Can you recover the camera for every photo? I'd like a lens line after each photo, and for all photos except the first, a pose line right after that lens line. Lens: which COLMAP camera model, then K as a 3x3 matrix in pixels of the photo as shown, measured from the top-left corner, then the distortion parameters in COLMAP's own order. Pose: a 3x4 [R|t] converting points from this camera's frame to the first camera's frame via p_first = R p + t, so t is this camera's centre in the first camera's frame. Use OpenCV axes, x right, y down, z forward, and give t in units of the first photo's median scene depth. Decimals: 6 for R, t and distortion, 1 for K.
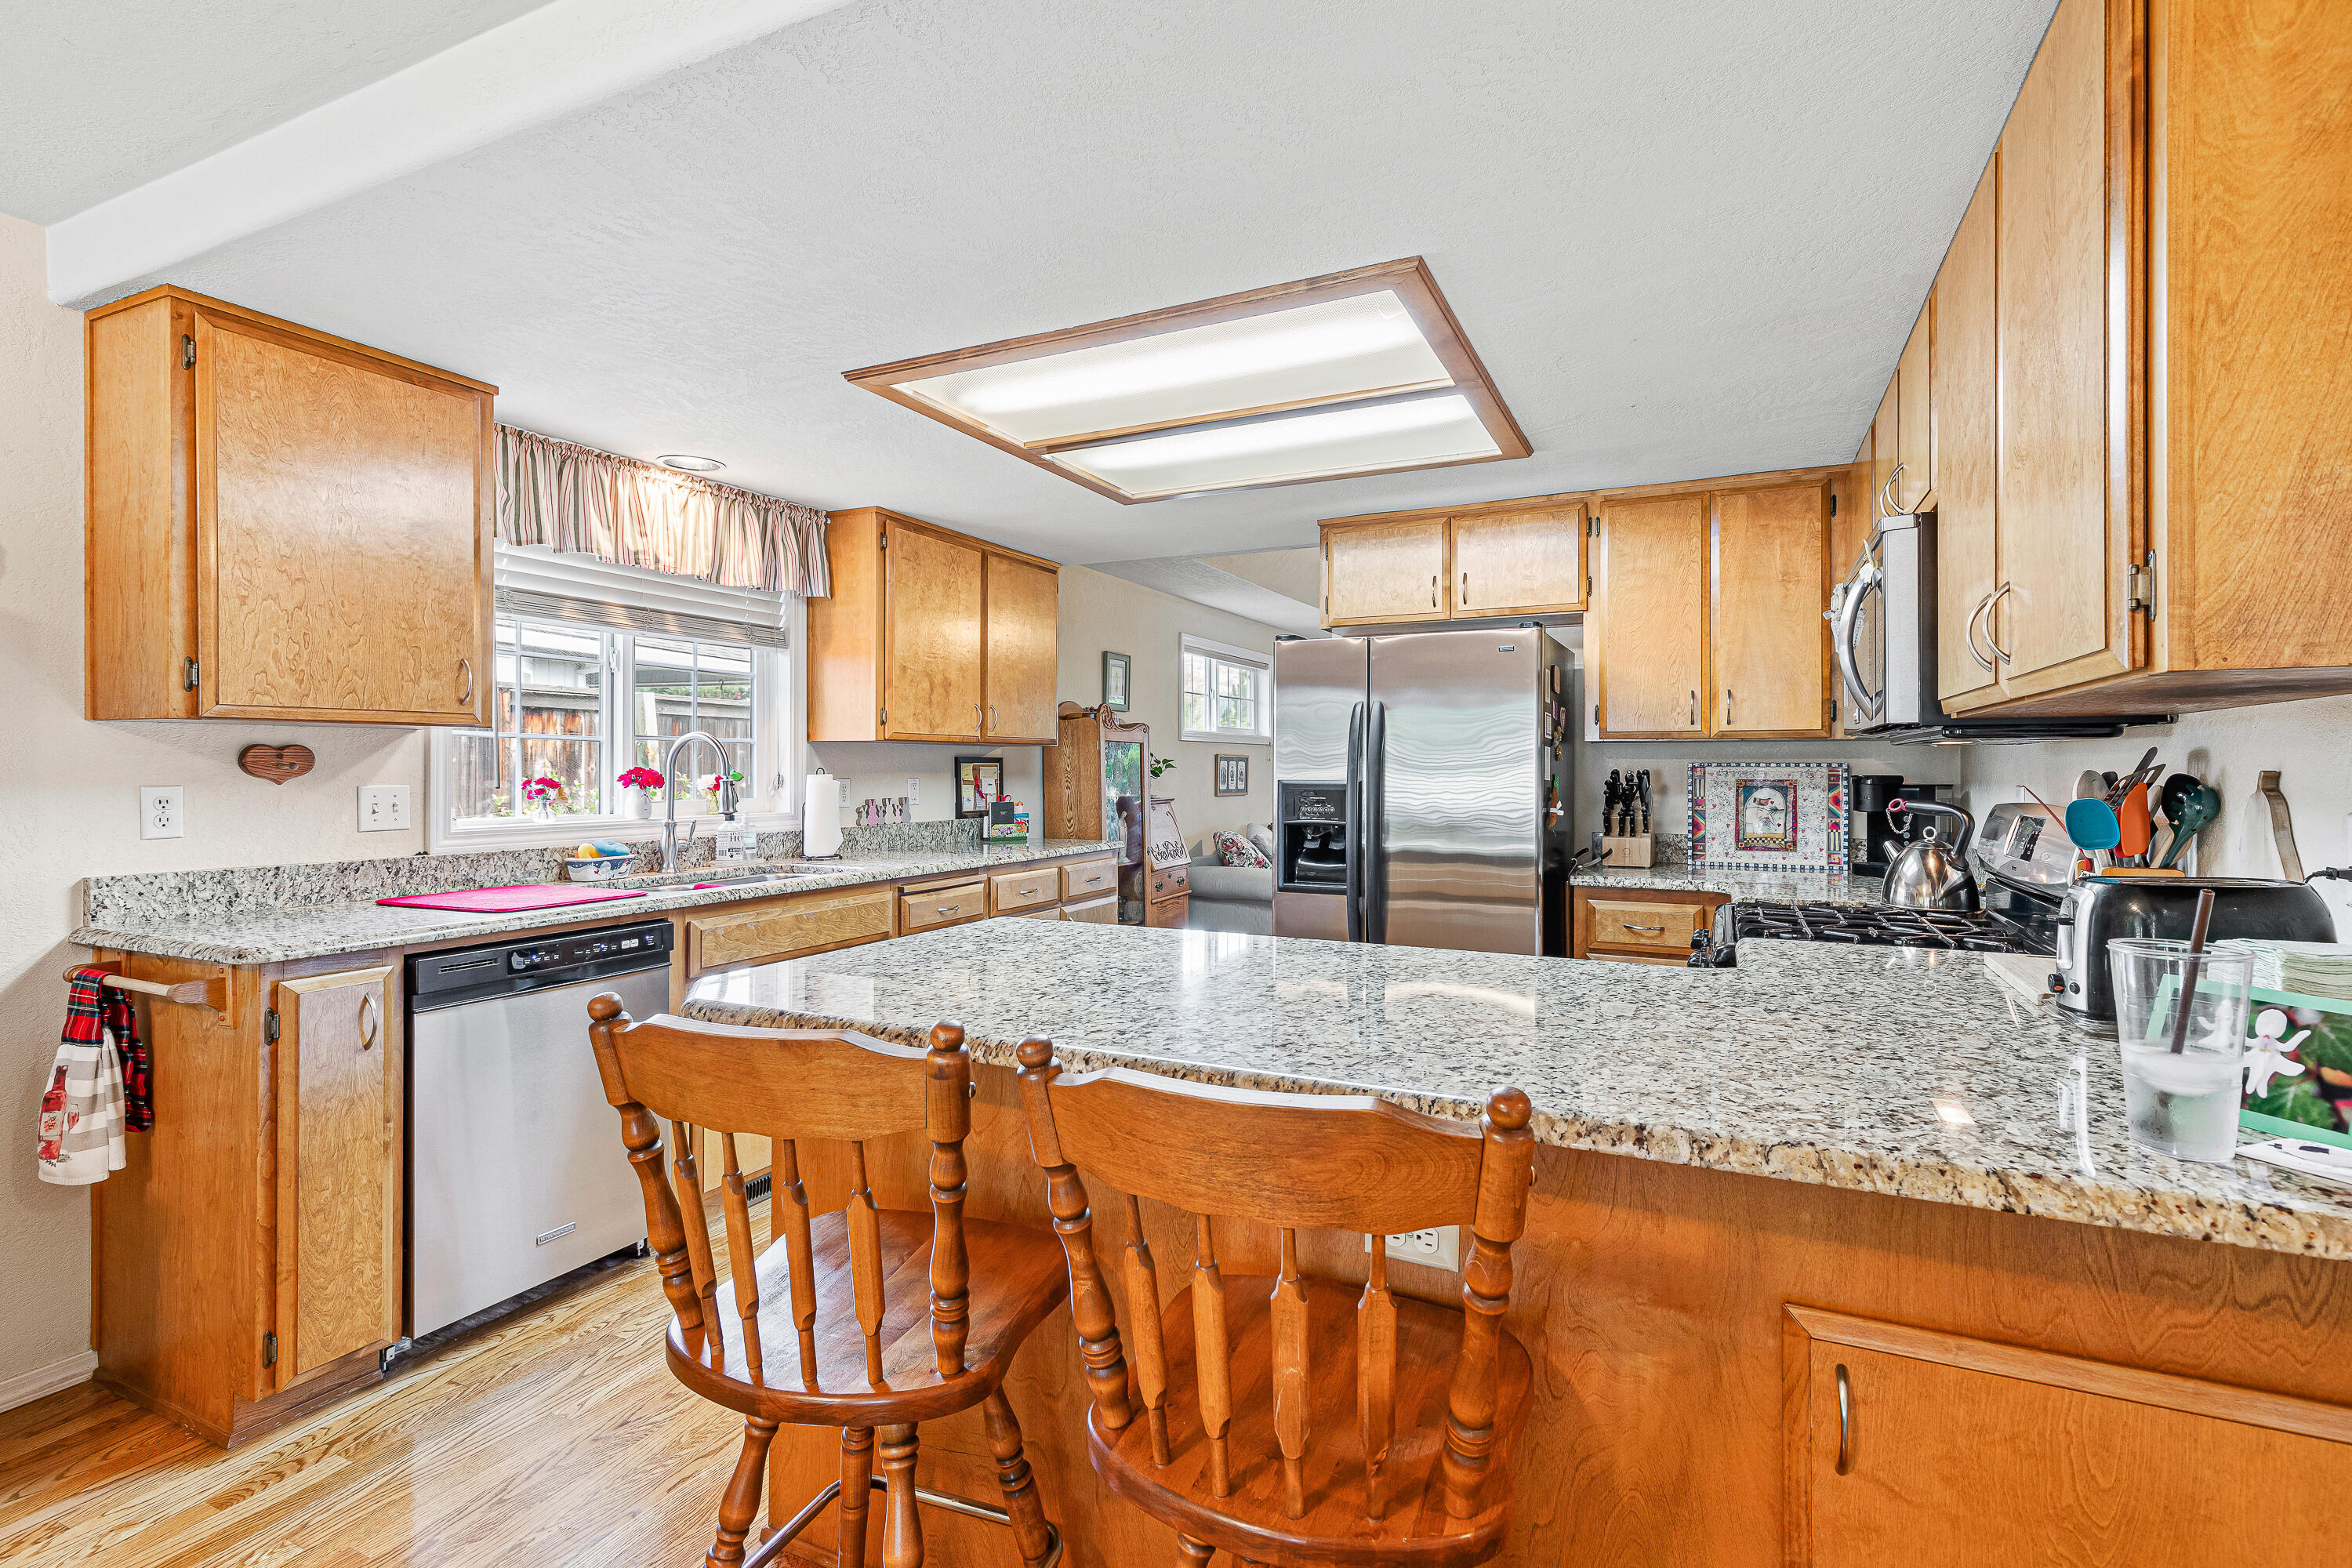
lens RADIAL K [[1096.8, 0, 1191.2], [0, 1096.8, 774.1], [0, 0, 1]] dist [0.000962, 0.000293]
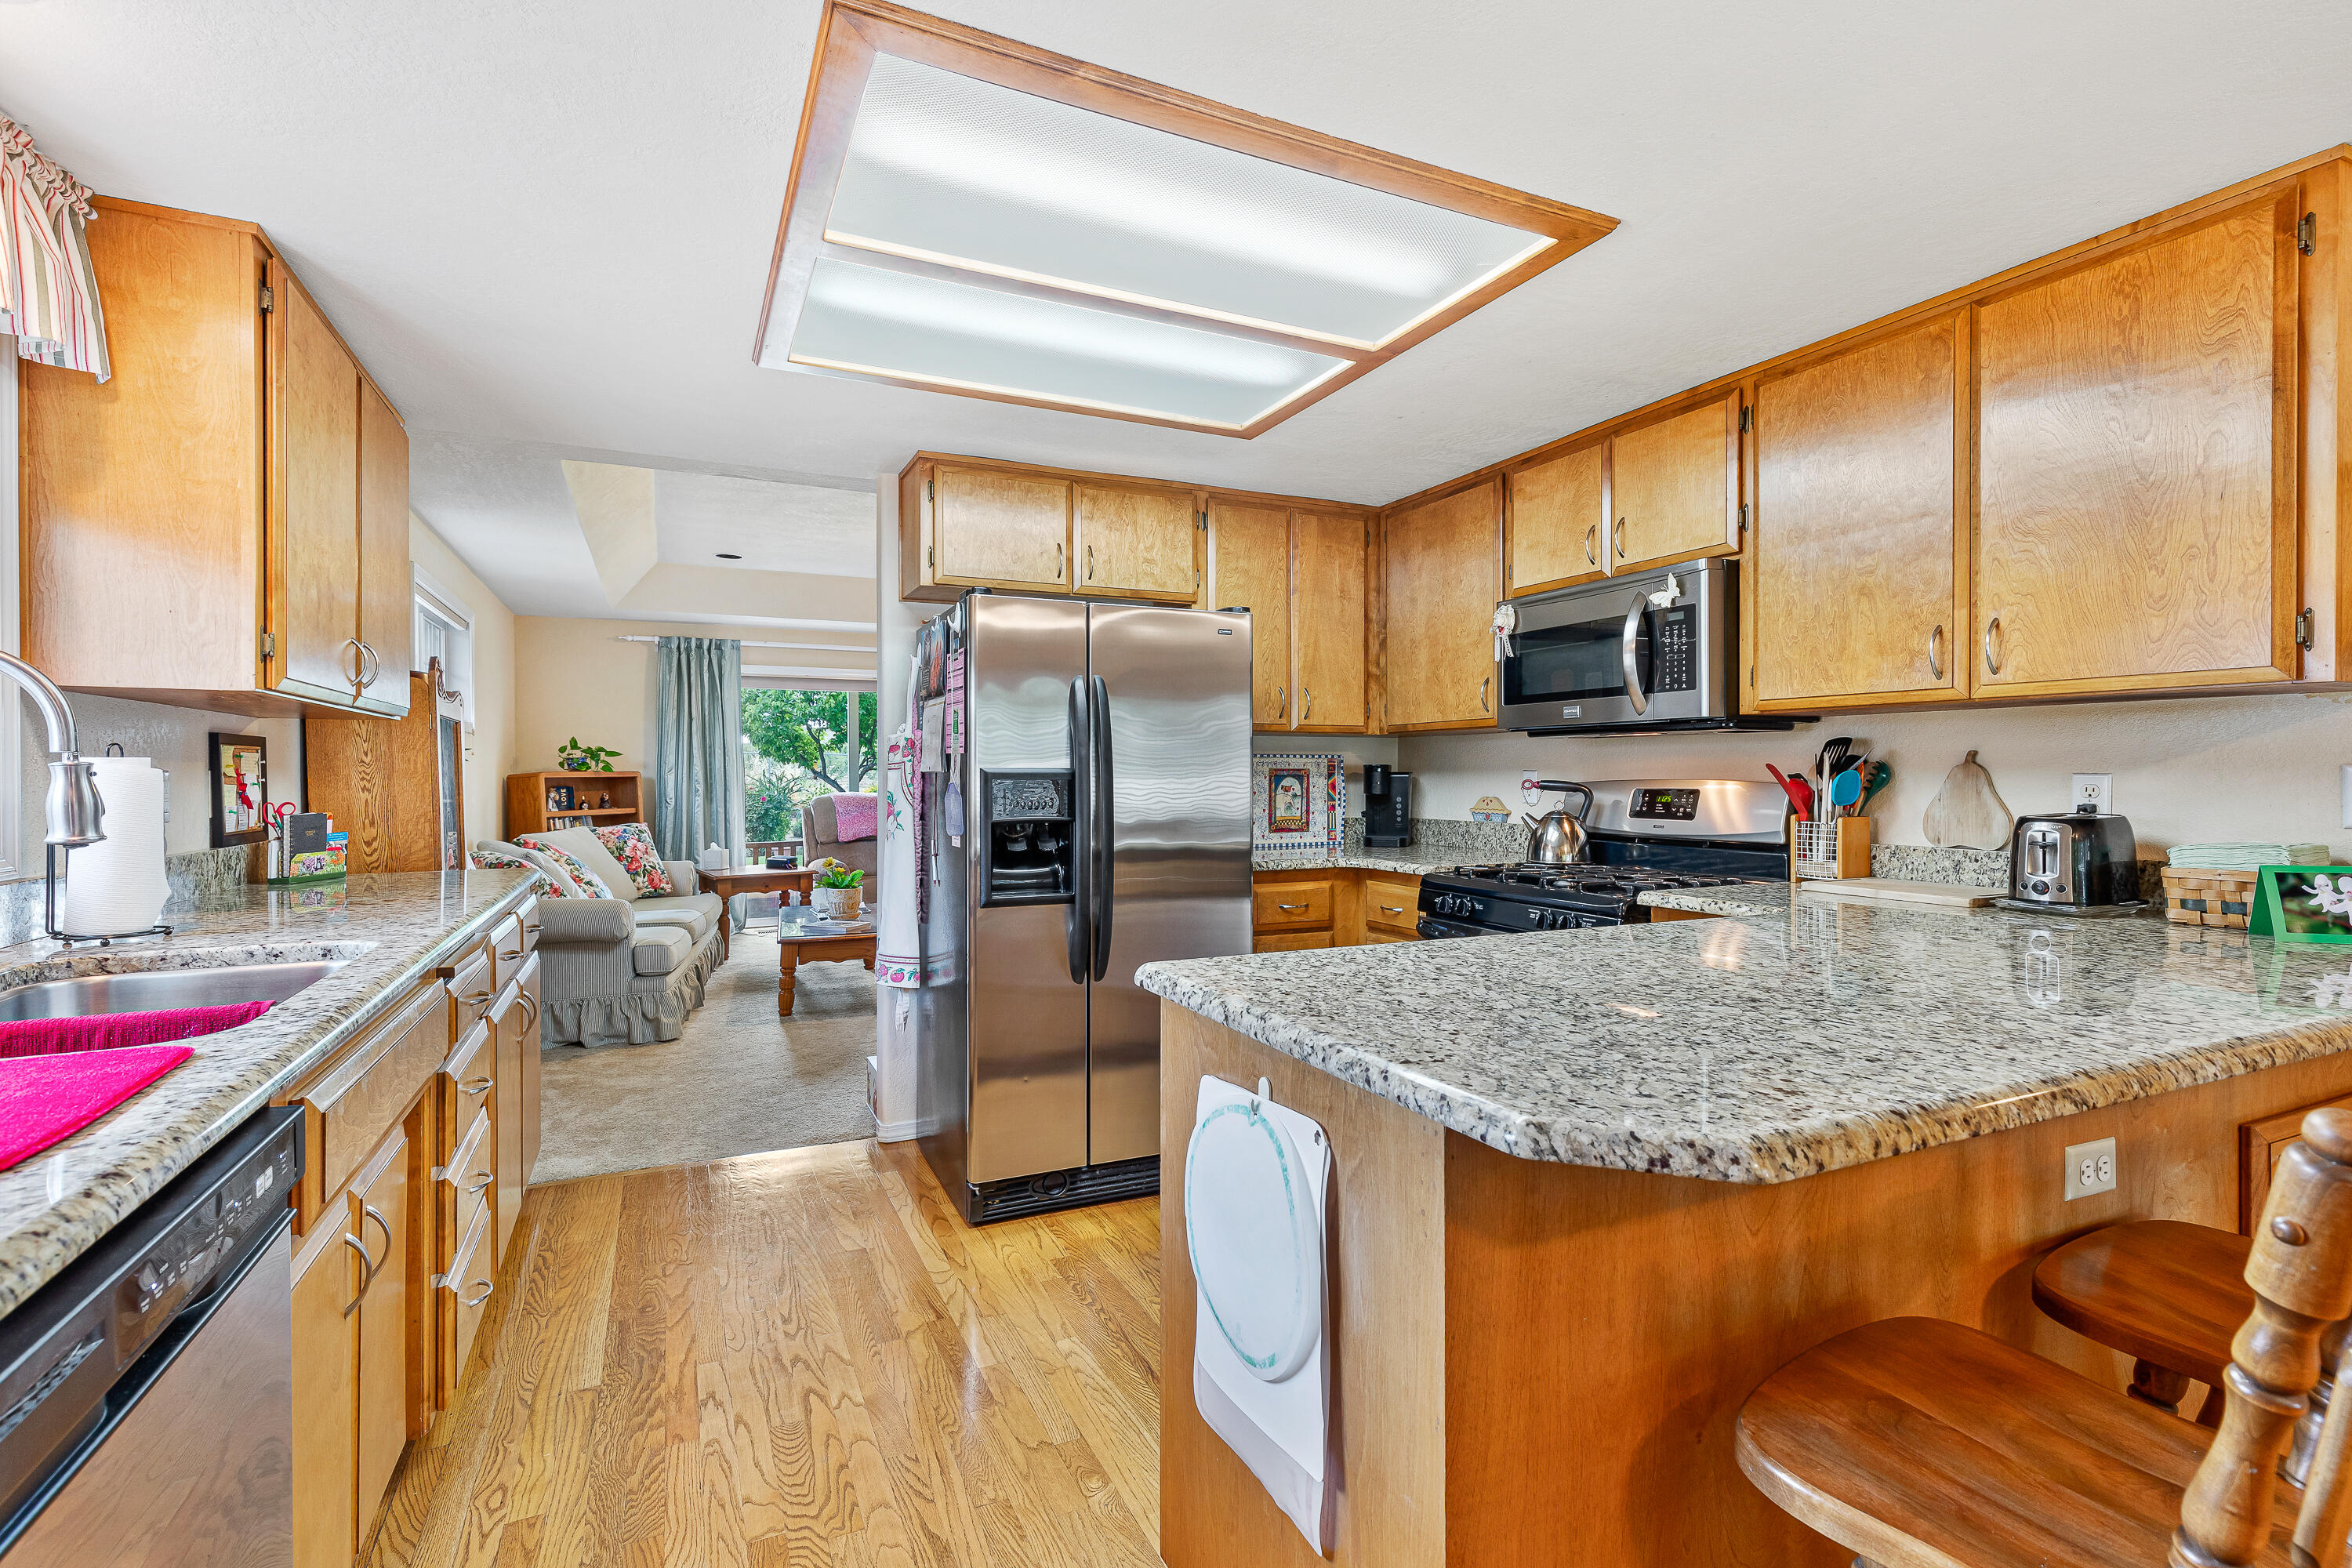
lens RADIAL K [[1096.8, 0, 1191.2], [0, 1096.8, 774.1], [0, 0, 1]] dist [0.000962, 0.000293]
pose [[0.628989, -0.002839, 0.777409, -0.430145], [0.006295, 0.999979, -0.001442, 0.011202], [-0.777389, 0.005801, 0.628994, 0.365218]]
